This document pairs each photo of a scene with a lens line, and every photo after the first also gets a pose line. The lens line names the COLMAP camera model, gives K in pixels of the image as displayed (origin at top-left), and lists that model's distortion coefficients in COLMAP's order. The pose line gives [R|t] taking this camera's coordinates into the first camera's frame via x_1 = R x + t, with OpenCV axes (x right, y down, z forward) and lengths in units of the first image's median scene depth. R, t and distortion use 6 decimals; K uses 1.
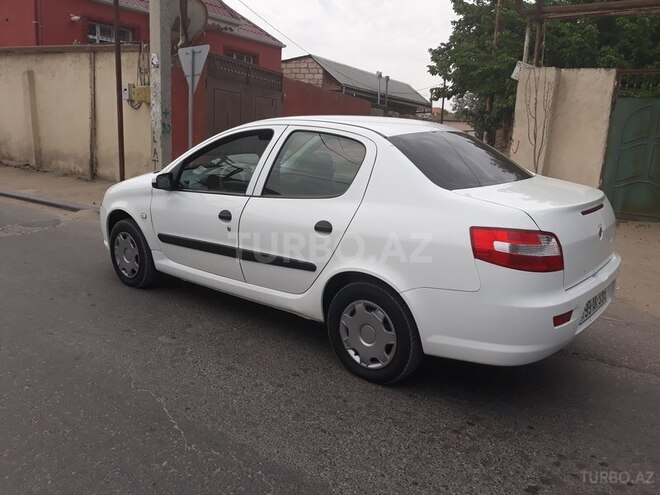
lens RADIAL K [[571.7, 0, 330.0], [0, 571.7, 247.5], [0, 0, 1]] dist [-0.017697, -0.012354]
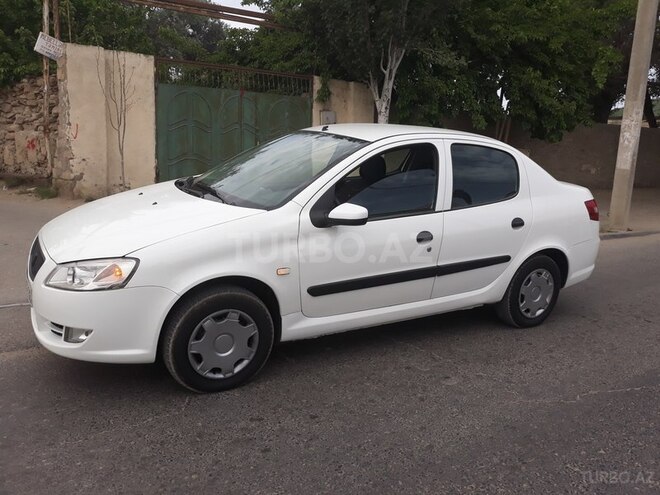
lens RADIAL K [[571.7, 0, 330.0], [0, 571.7, 247.5], [0, 0, 1]] dist [-0.017697, -0.012354]
pose [[0.287234, -0.217353, 0.932874, -0.986488], [0.154525, 0.971673, 0.178814, -0.205720], [-0.945314, 0.092792, 0.312684, 0.758655]]
